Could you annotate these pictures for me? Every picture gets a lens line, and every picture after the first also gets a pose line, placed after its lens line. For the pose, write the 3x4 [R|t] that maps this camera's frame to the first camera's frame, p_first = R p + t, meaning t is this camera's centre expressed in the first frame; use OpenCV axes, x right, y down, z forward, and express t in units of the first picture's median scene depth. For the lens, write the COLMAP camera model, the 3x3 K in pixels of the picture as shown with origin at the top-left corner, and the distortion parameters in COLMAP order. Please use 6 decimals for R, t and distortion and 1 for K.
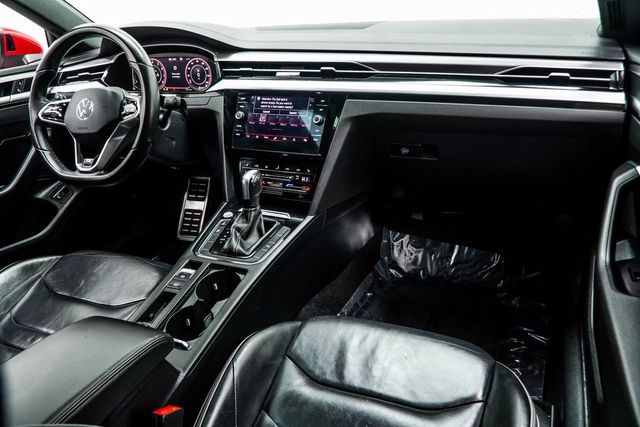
lens RADIAL K [[519.9, 0, 322.5], [0, 519.9, 218.2], [0, 0, 1]] dist [-0.015499, -0.023554]
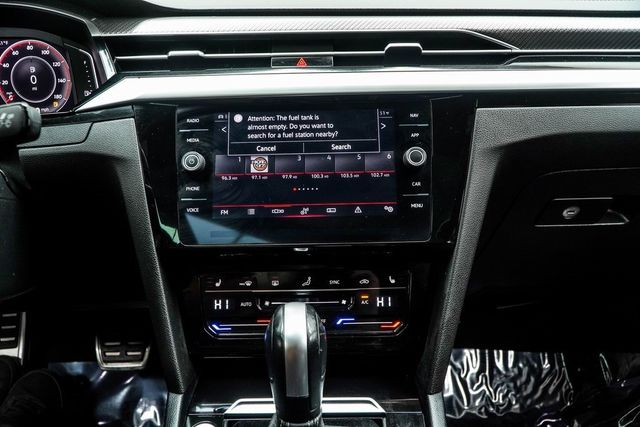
lens RADIAL K [[519.9, 0, 317.3], [0, 519.9, 215.7], [0, 0, 1]] dist [-0.015499, -0.023554]
pose [[0.904688, -0.093798, 0.415622, -0.242393], [0.144482, 0.985207, -0.092154, -0.109096], [-0.400830, 0.143421, 0.904857, 0.617133]]
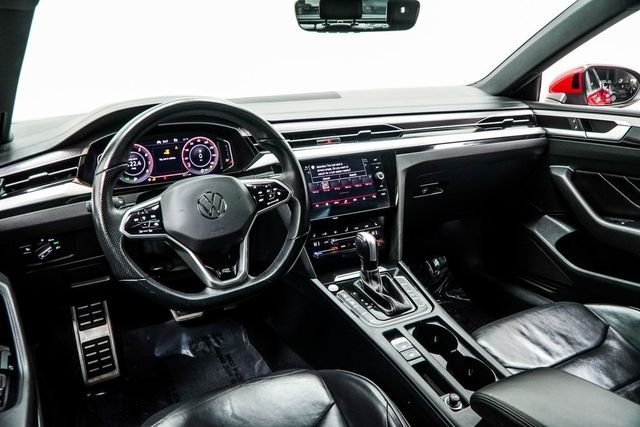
lens RADIAL K [[519.9, 0, 315.6], [0, 519.9, 211.4], [0, 0, 1]] dist [-0.015499, -0.023554]
pose [[0.637068, -0.191935, 0.746529, -0.875810], [0.300270, 0.953791, -0.011020, -0.137837], [-0.709917, 0.231180, 0.665262, 0.354563]]
